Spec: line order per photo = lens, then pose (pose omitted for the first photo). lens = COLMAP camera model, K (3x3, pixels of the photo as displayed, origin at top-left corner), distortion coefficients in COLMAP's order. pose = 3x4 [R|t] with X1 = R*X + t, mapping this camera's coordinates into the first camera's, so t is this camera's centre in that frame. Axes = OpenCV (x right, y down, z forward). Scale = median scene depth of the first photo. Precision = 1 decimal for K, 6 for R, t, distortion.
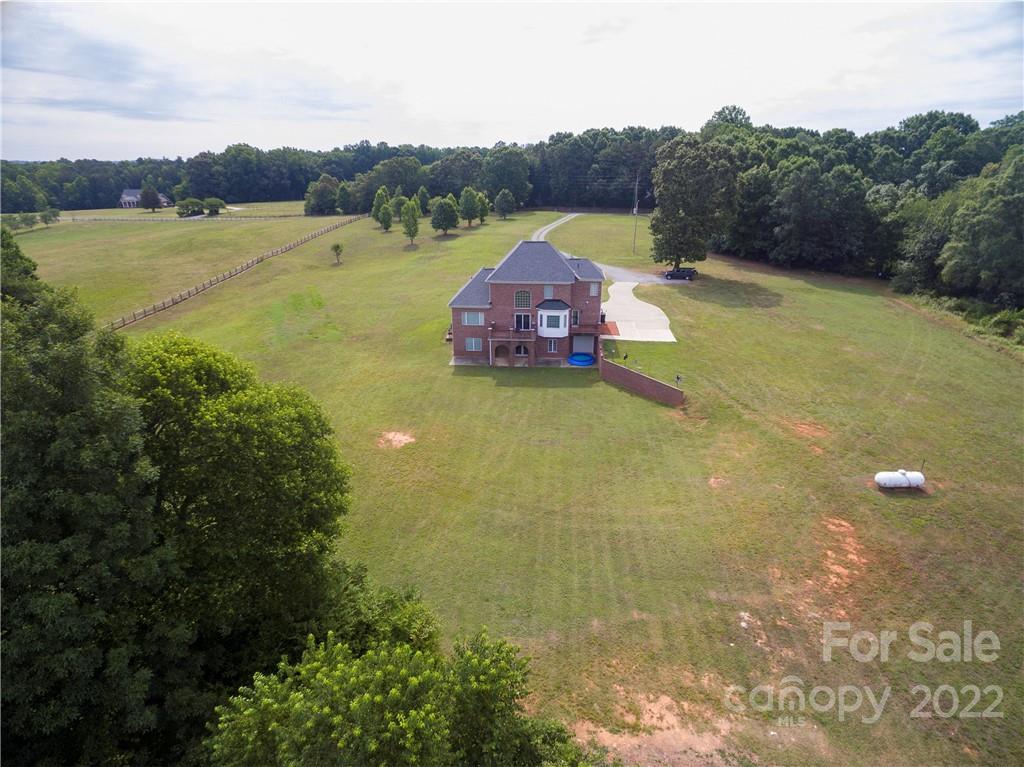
lens RADIAL K [[597.9, 0, 512.0], [0, 597.9, 383.5], [0, 0, 1]] dist [0.001000, -0.000125]
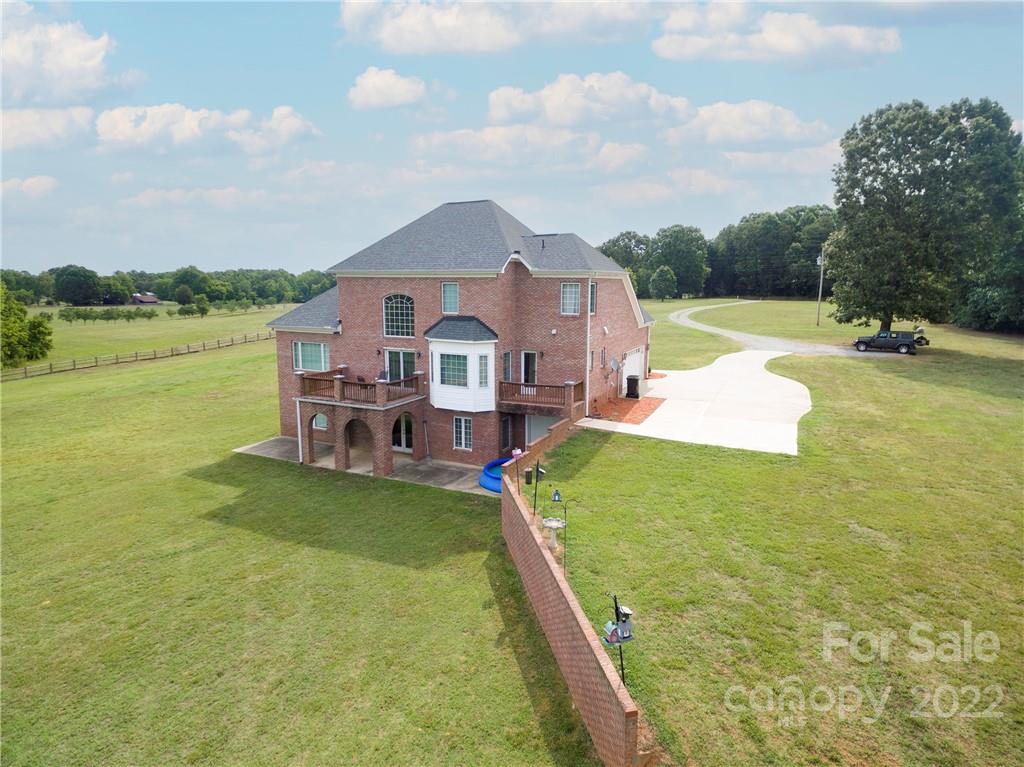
lens RADIAL K [[595.7, 0, 512.4], [0, 595.7, 346.5], [0, 0, 1]] dist [0.003036, 0.000714]
pose [[0.932335, 0.045905, -0.358669, 0.242580], [-0.134815, 0.964519, -0.226998, -0.033170], [0.335523, 0.259993, 0.905444, 0.638867]]
